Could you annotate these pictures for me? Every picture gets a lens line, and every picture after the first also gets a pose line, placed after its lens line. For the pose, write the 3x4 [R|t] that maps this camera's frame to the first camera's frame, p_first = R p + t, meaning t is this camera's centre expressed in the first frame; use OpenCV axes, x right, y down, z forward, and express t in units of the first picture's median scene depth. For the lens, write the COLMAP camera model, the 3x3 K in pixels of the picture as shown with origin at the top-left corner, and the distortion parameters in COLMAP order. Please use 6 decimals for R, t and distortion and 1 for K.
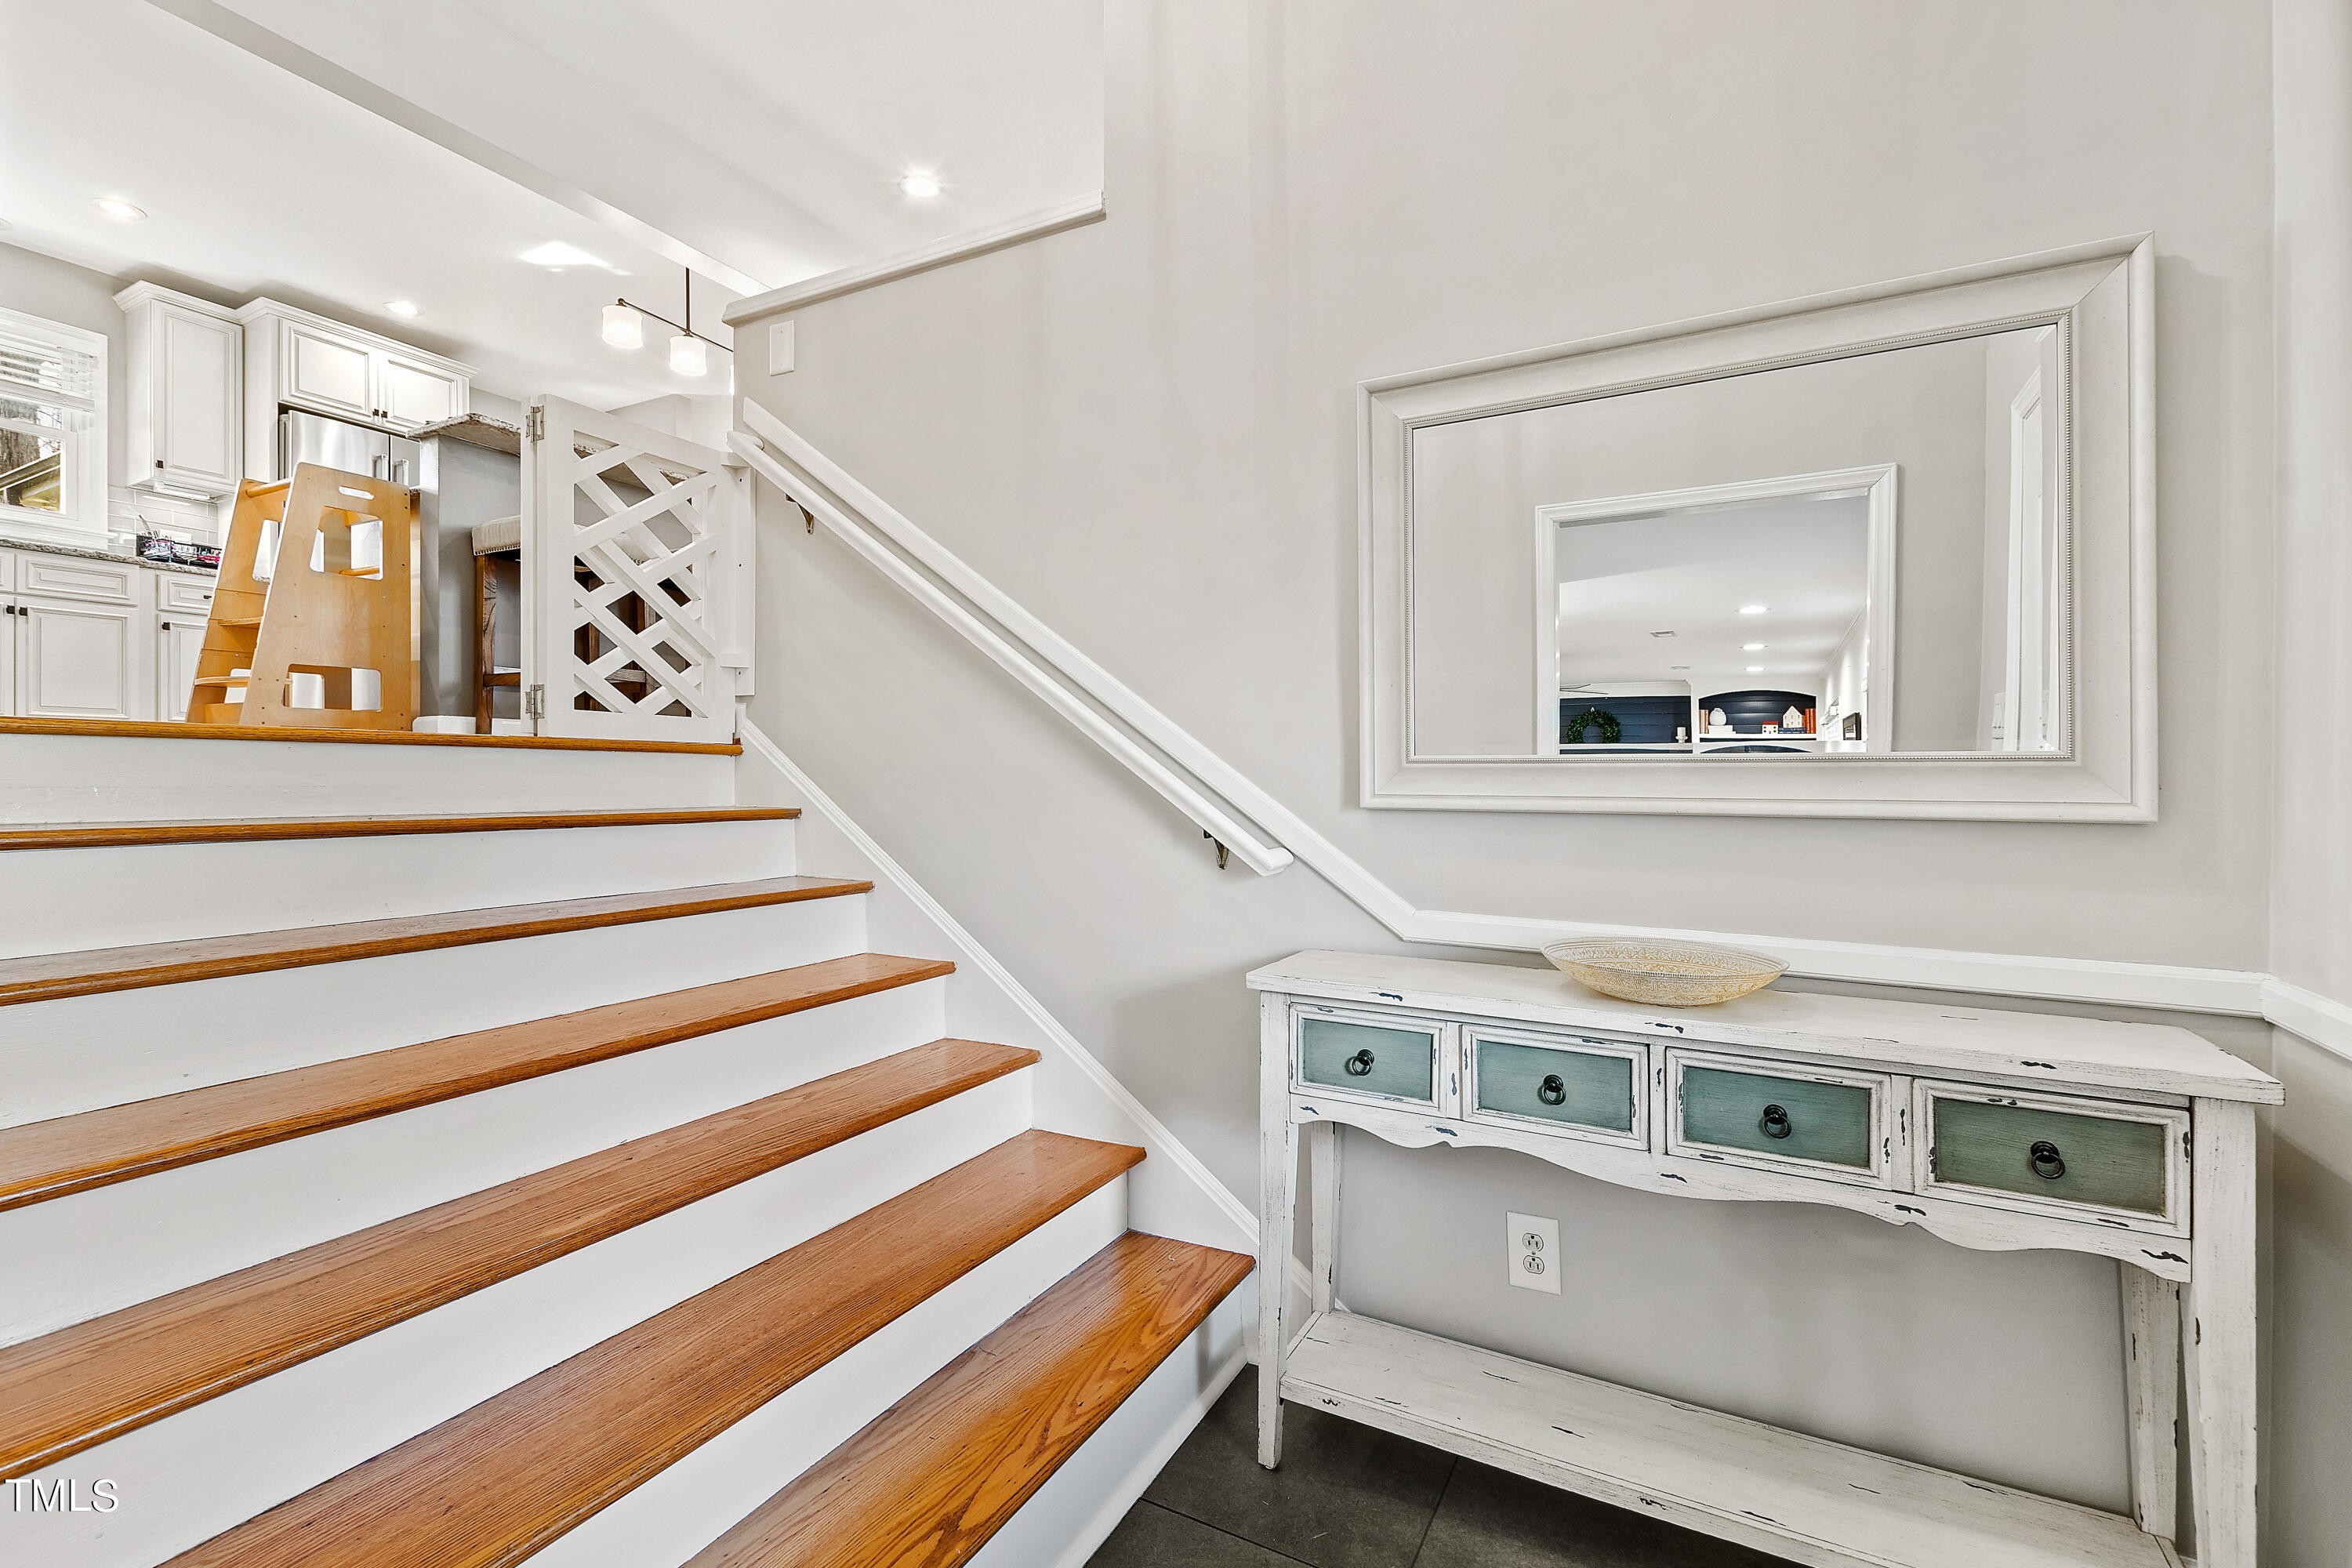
lens RADIAL K [[1074.3, 0, 1126.1], [0, 1074.3, 775.9], [0, 0, 1]] dist [-0.000765, -0.000504]
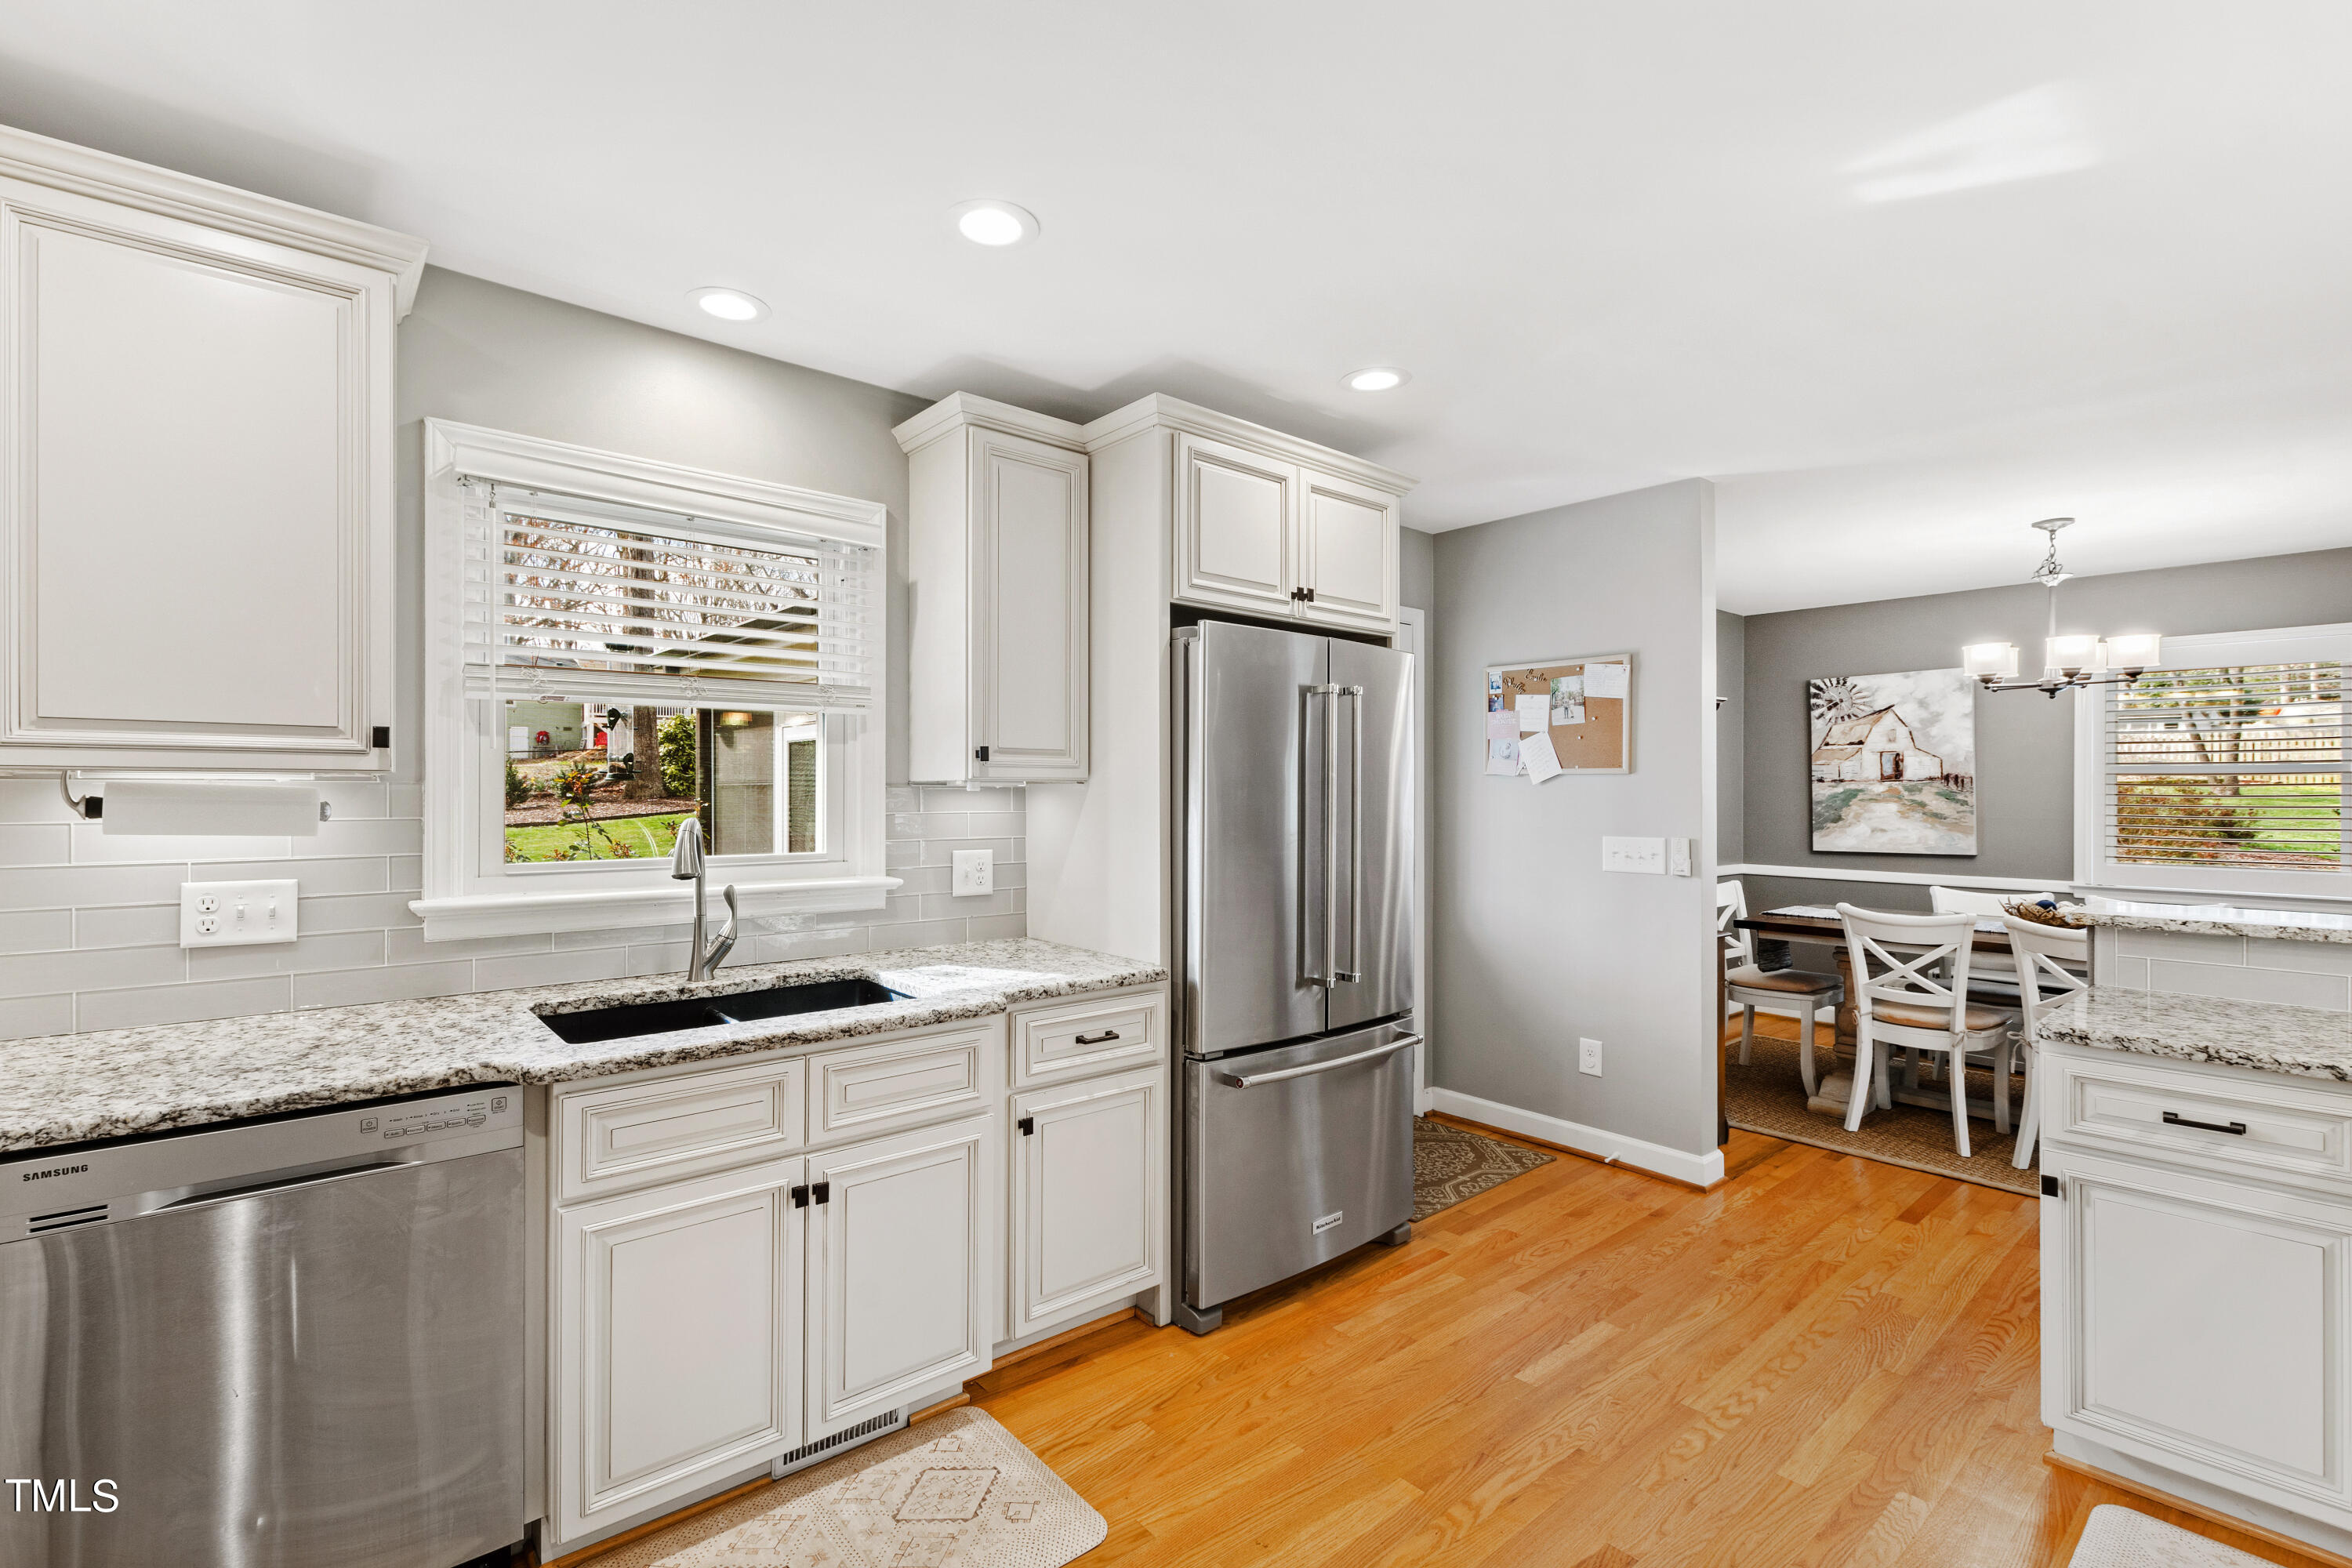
lens RADIAL K [[1049.9, 0, 1115.4], [0, 1049.9, 790.0], [0, 0, 1]] dist [-0.000825, -0.000236]
pose [[0.931553, 0.000920, -0.363605, -0.645199], [0.000270, 0.999995, 0.003221, -0.267055], [0.363606, -0.003098, 0.931548, 0.548941]]
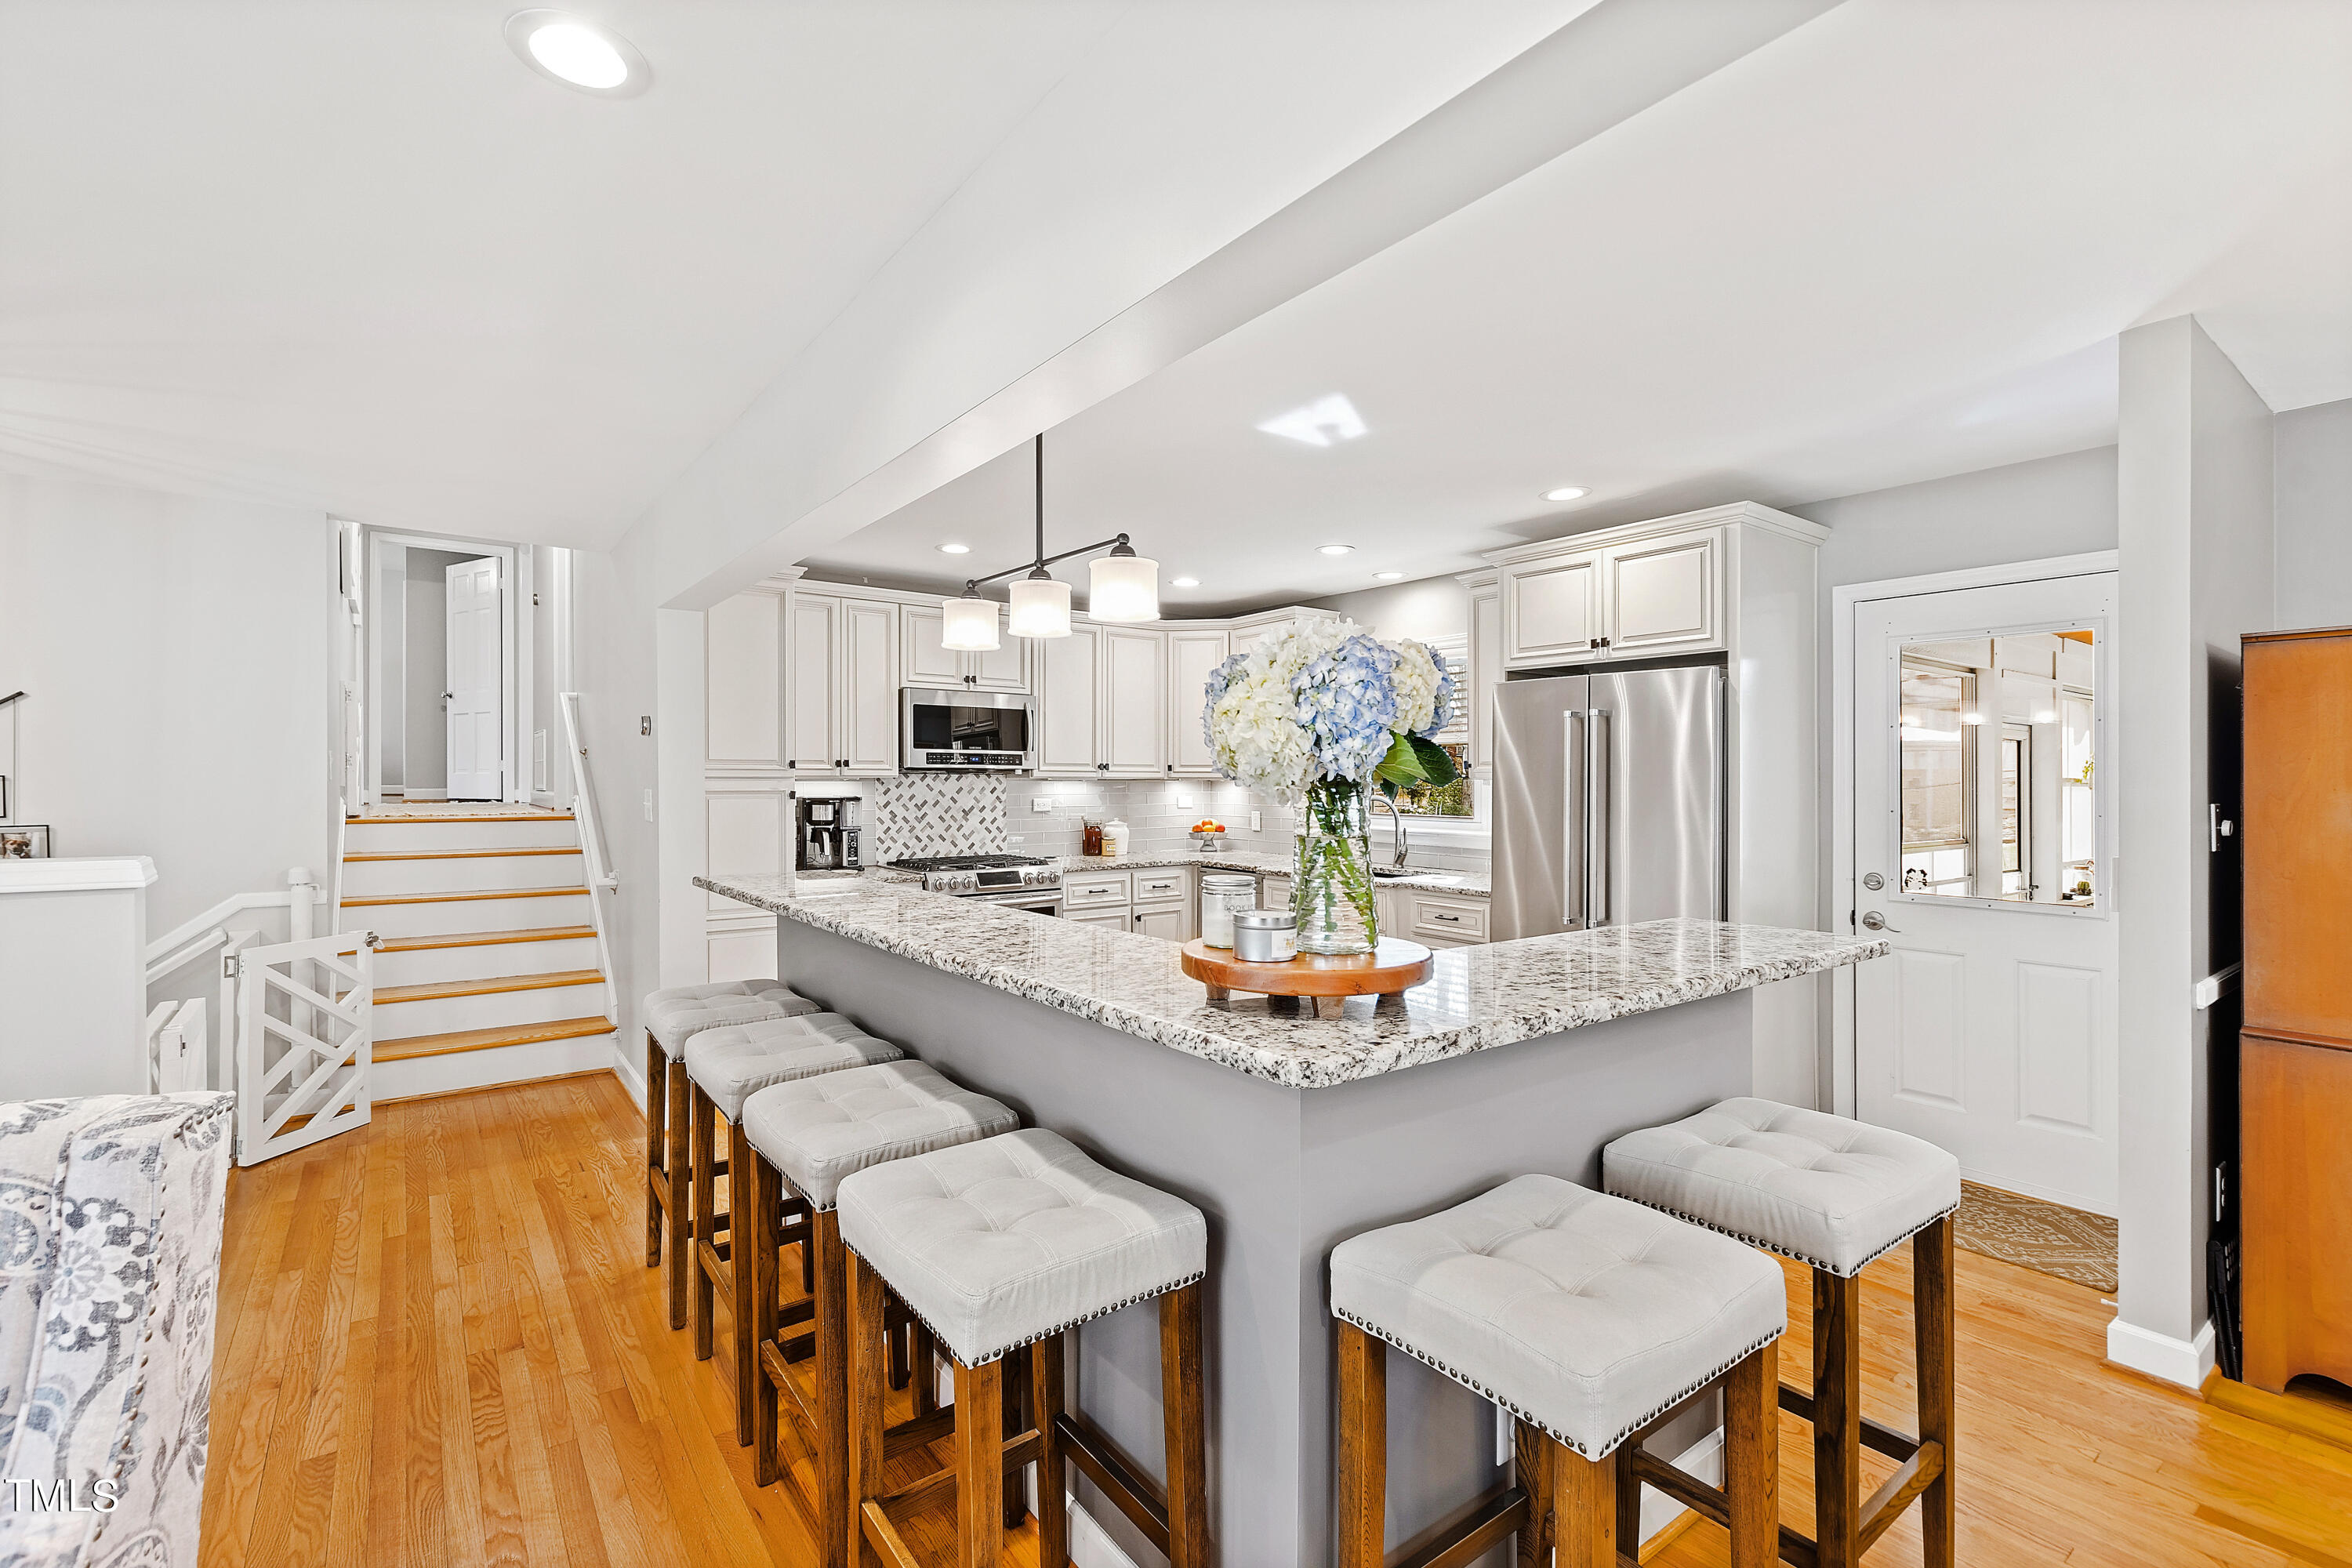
lens RADIAL K [[1039.0, 0, 1164.9], [0, 1039.0, 776.8], [0, 0, 1]] dist [0.000878, -0.000128]
pose [[-0.417074, -0.008771, -0.908830, 0.030484], [-0.001416, 0.999958, -0.009001, -0.264449], [0.908872, -0.002467, -0.417069, 1.104954]]
